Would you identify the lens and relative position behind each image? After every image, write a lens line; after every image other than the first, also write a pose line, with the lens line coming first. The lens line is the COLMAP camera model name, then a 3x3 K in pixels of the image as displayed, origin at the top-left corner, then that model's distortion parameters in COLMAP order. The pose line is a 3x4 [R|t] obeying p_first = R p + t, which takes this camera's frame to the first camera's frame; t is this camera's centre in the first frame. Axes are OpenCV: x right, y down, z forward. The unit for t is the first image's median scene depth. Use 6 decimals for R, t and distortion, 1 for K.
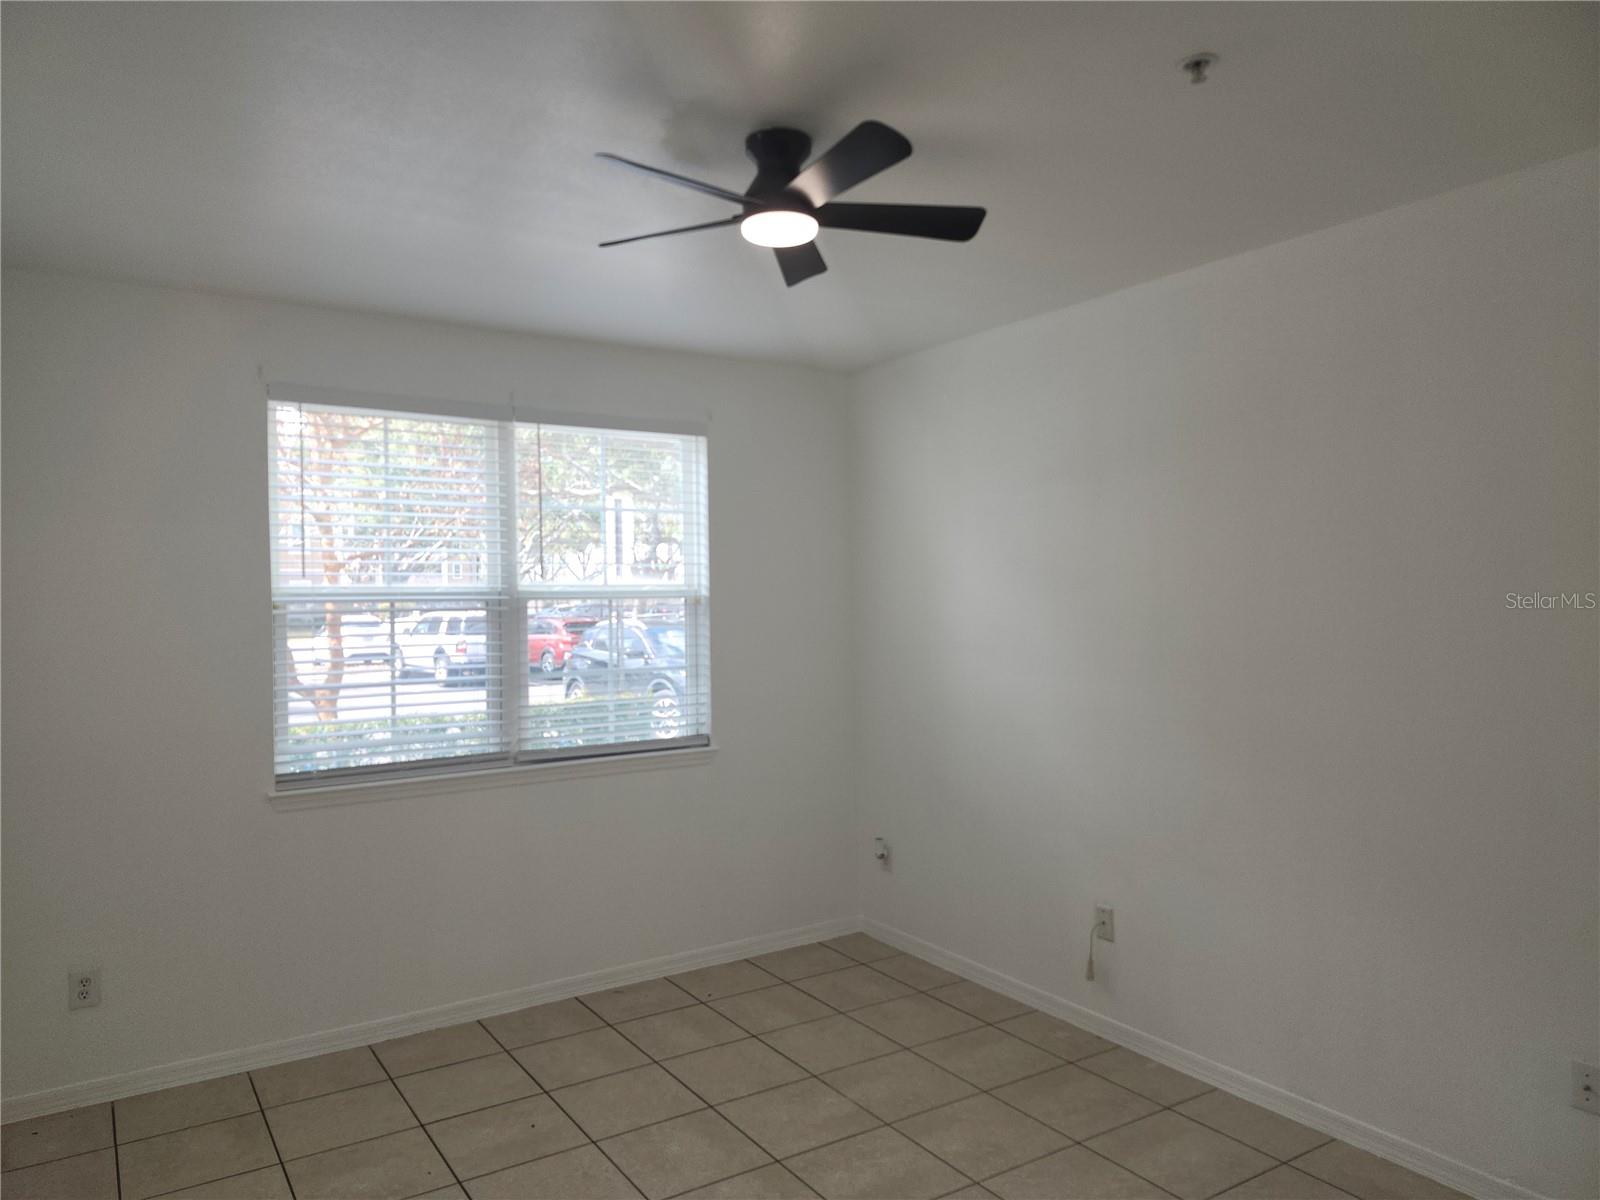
lens RADIAL K [[1107.5, 0, 799.7], [0, 1107.5, 606.5], [0, 0, 1]] dist [0.093059, -0.098946]
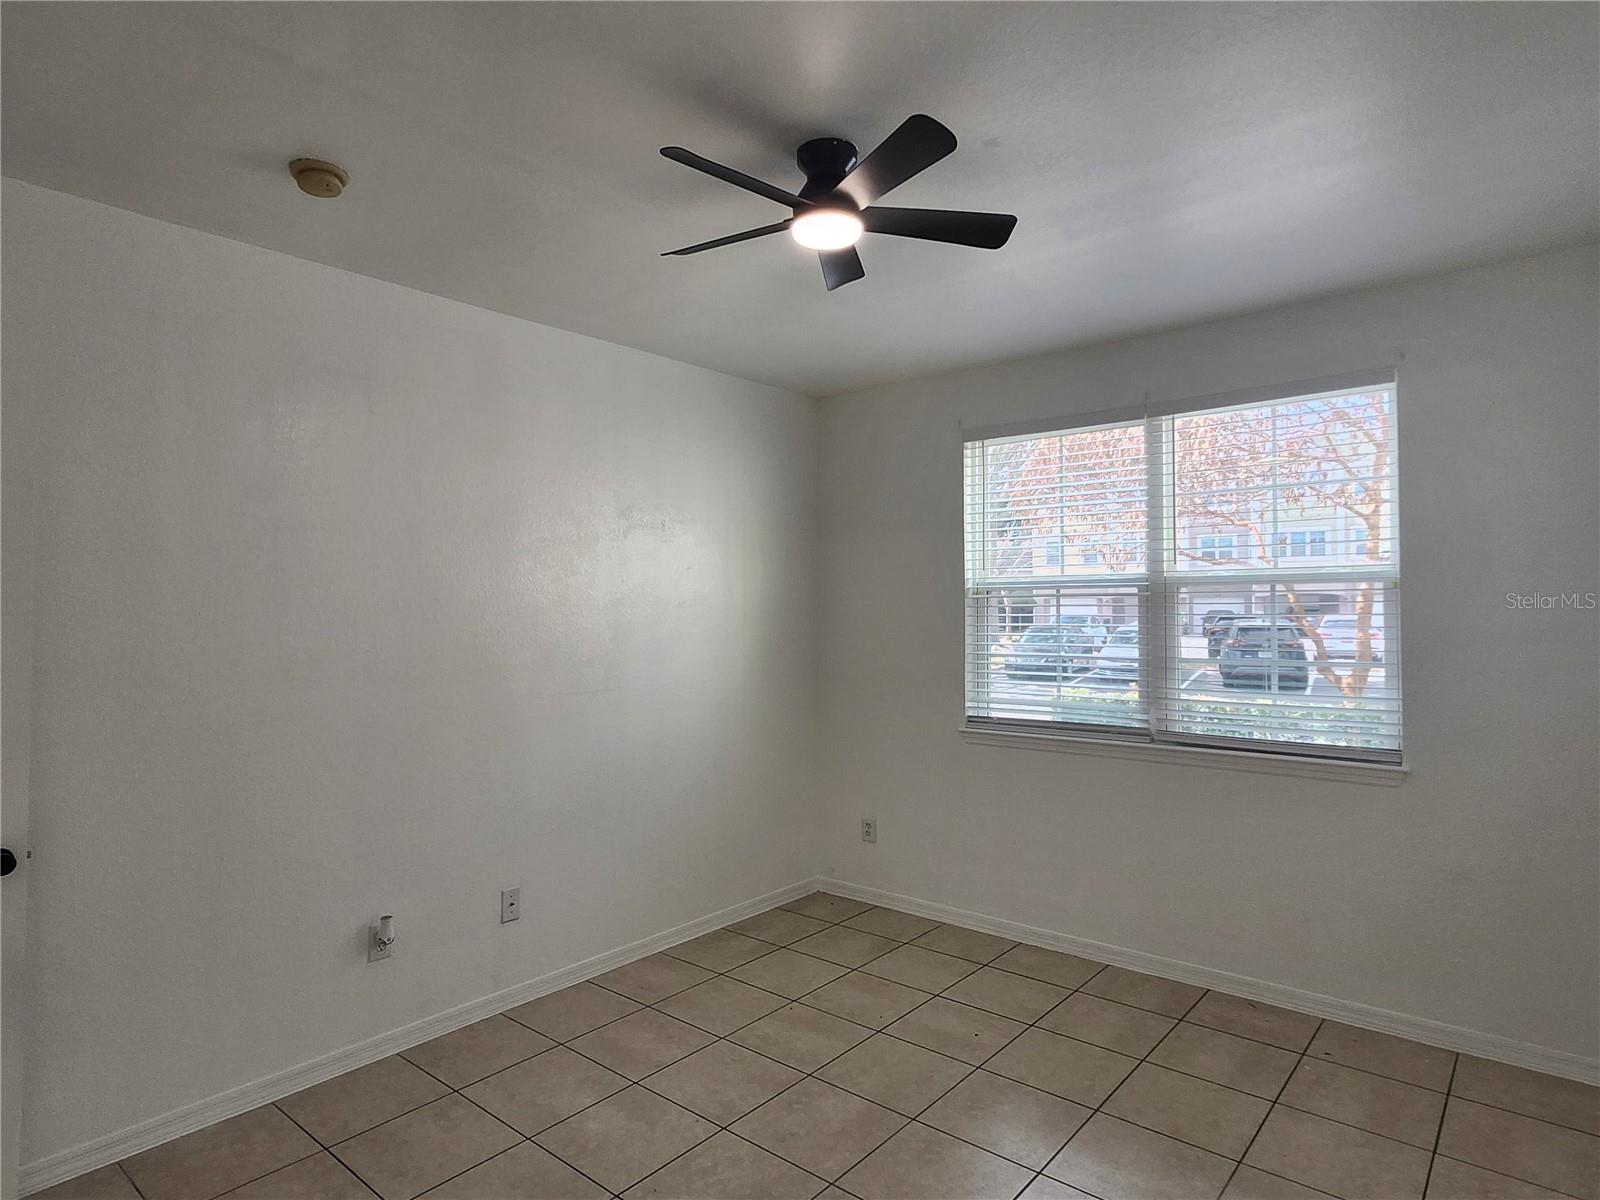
lens RADIAL K [[957.0, 0, 796.3], [0, 957.0, 593.9], [0, 0, 1]] dist [0.034392, -0.001175]
pose [[0.264306, 0.000599, -0.964439, 0.556894], [0.004205, 0.999990, 0.001773, -0.001521], [0.964430, -0.004524, 0.264300, 0.454836]]
